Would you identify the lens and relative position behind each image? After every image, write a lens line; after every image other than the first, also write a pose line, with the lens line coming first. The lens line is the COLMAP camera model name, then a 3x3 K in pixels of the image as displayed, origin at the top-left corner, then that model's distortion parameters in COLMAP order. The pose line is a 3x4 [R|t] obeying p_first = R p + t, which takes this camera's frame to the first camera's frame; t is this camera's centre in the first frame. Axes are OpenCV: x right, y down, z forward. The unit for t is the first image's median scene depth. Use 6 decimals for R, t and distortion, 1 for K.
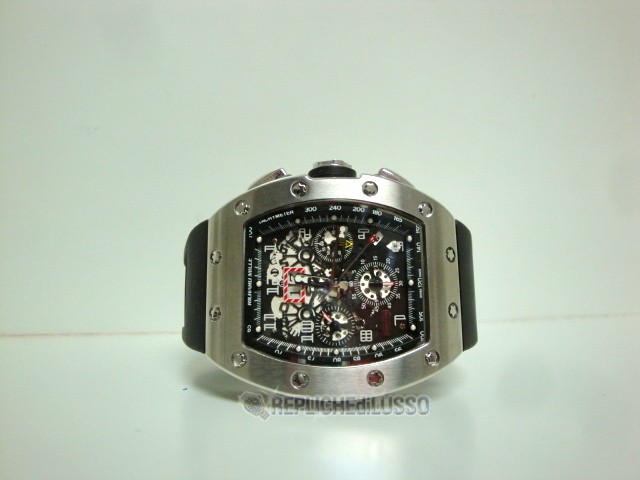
lens RADIAL K [[530.6, 0, 320.0], [0, 530.6, 240.0], [0, 0, 1]] dist [-0.147281, 0.000878]
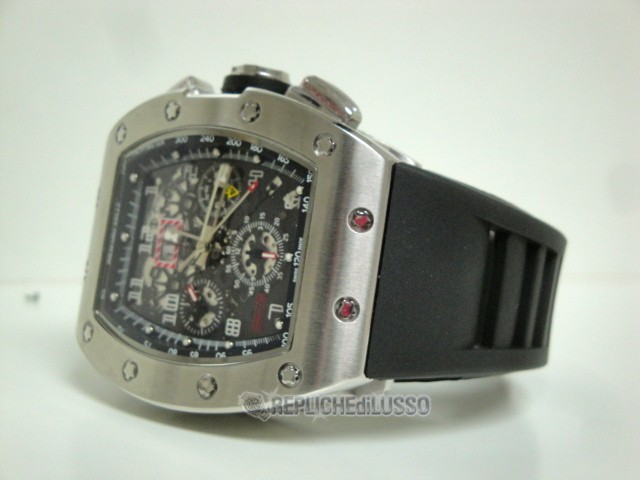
lens RADIAL K [[1046.0, 0, 320.0], [0, 1046.0, 240.0], [0, 0, 1]] dist [0.014511, 0.028882]
pose [[0.800502, 0.095672, -0.591645, 0.963156], [-0.044294, 0.993921, 0.100791, -0.073006], [0.597692, -0.054477, 0.799873, -0.016039]]
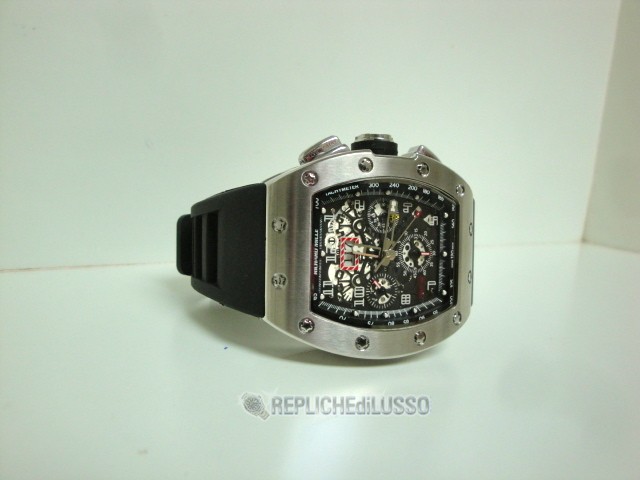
lens RADIAL K [[530.6, 0, 320.0], [0, 530.6, 240.0], [0, 0, 1]] dist [-0.147281, 0.000878]
pose [[0.937721, 0.023833, 0.346570, -0.477042], [-0.093013, 0.978444, 0.184380, -0.134178], [-0.334705, -0.205133, 0.919725, 0.042582]]
